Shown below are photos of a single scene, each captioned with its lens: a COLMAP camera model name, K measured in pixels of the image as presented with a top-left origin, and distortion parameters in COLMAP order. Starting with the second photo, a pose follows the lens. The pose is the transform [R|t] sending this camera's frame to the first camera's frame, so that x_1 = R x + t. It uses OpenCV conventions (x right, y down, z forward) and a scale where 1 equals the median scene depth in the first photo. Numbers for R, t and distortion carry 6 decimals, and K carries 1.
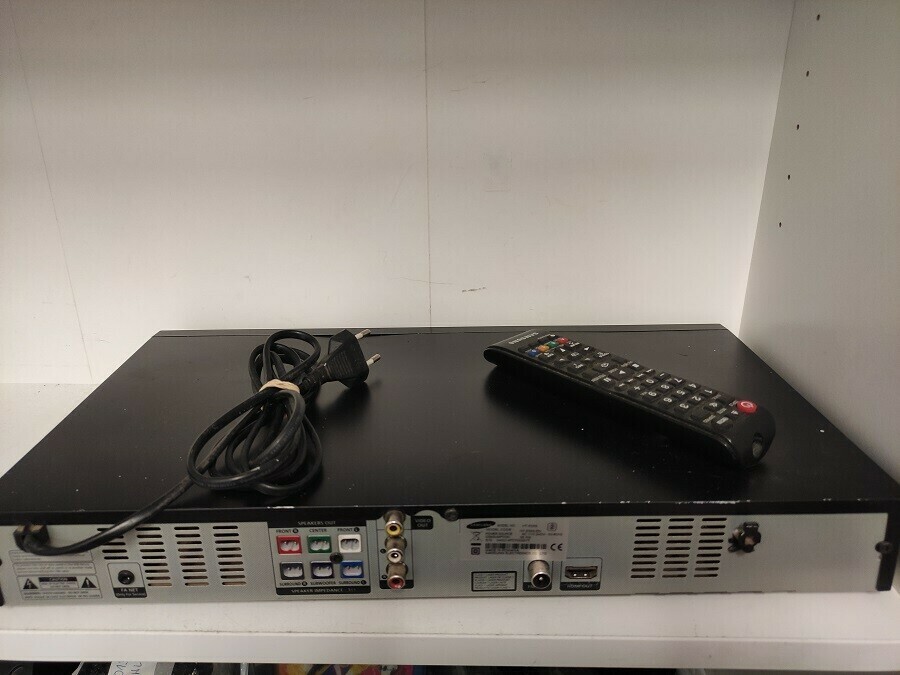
lens RADIAL K [[686.8, 0, 450.0], [0, 686.8, 337.5], [0, 0, 1]] dist [0.005494, -0.001894]
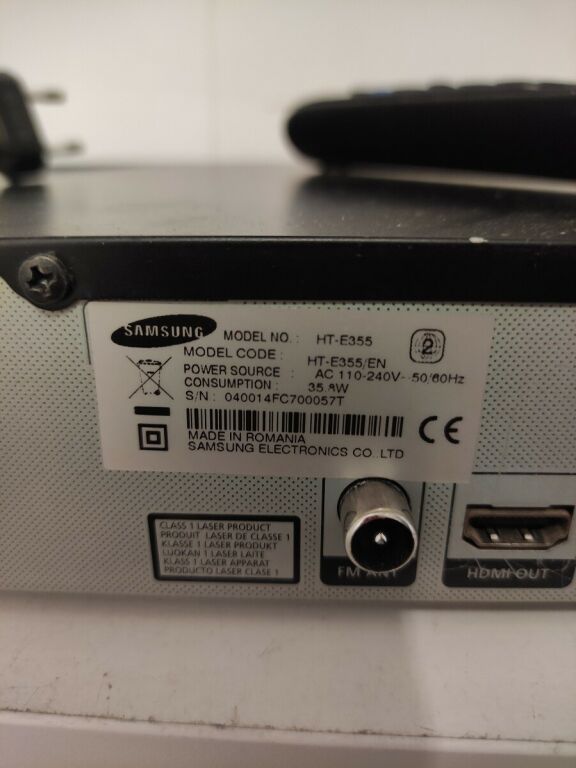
lens RADIAL K [[621.8, 0, 288.0], [0, 621.8, 384.0], [0, 0, 1]] dist [-0.022800, -0.006314]
pose [[0.999494, 0.023875, -0.021016, 0.096359], [-0.023822, 0.999712, 0.002757, 0.282085], [0.021076, -0.002255, 0.999775, 0.732422]]
